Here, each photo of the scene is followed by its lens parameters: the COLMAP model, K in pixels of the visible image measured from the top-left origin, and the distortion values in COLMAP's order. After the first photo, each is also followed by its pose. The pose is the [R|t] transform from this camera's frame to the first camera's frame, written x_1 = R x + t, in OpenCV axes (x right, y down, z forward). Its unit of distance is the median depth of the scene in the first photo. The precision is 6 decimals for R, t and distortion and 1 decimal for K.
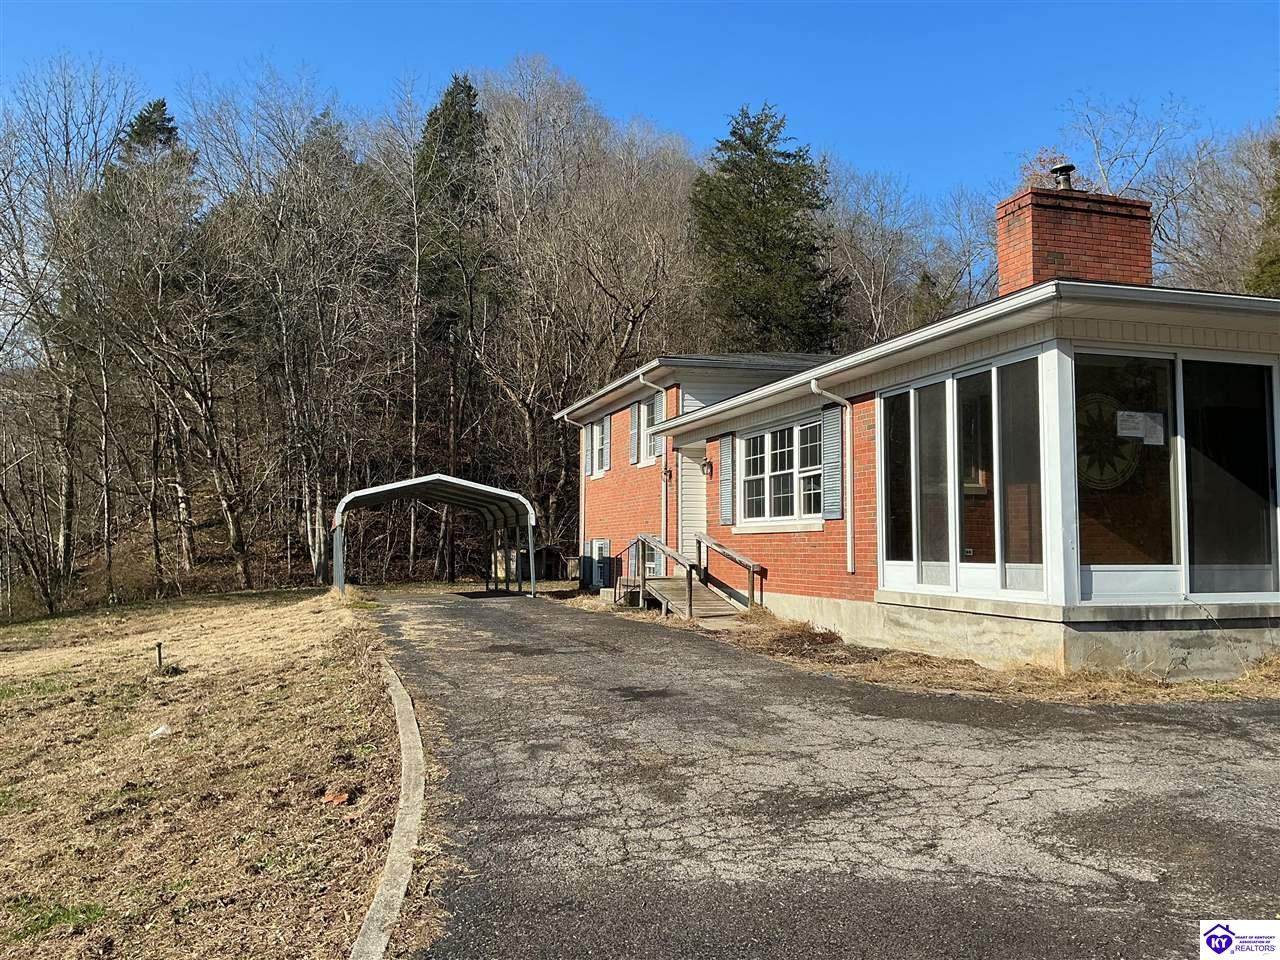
lens RADIAL K [[1094.4, 0, 627.5], [0, 1094.4, 474.3], [0, 0, 1]] dist [0.116837, -0.232886]
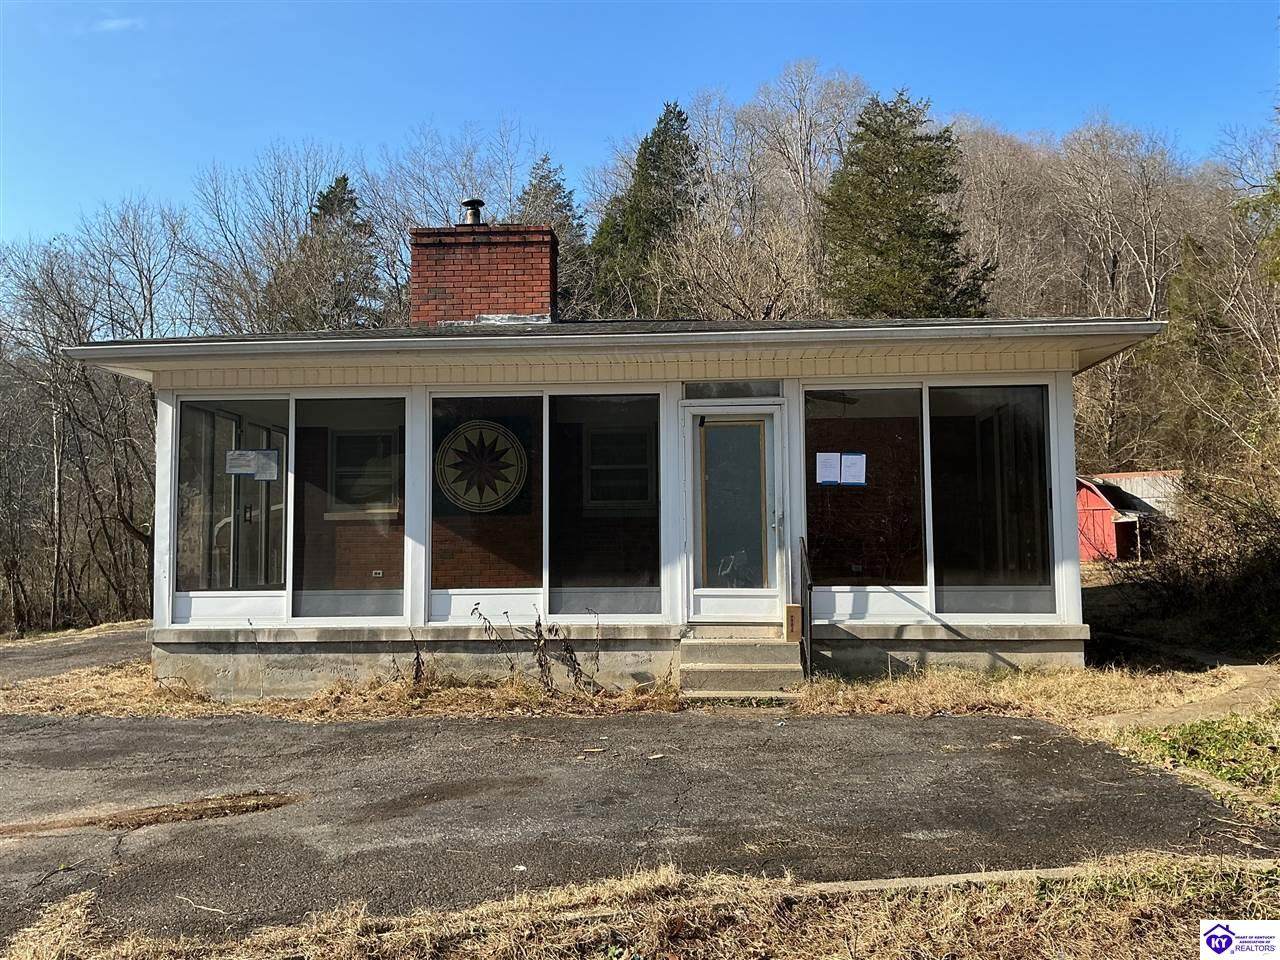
lens RADIAL K [[1094.4, 0, 612.1], [0, 1094.4, 462.0], [0, 0, 1]] dist [0.116837, -0.232886]
pose [[0.931387, -0.041925, -0.361608, 1.168662], [0.036058, 0.999086, -0.022960, -0.007005], [0.362241, 0.008346, 0.932047, 0.117213]]
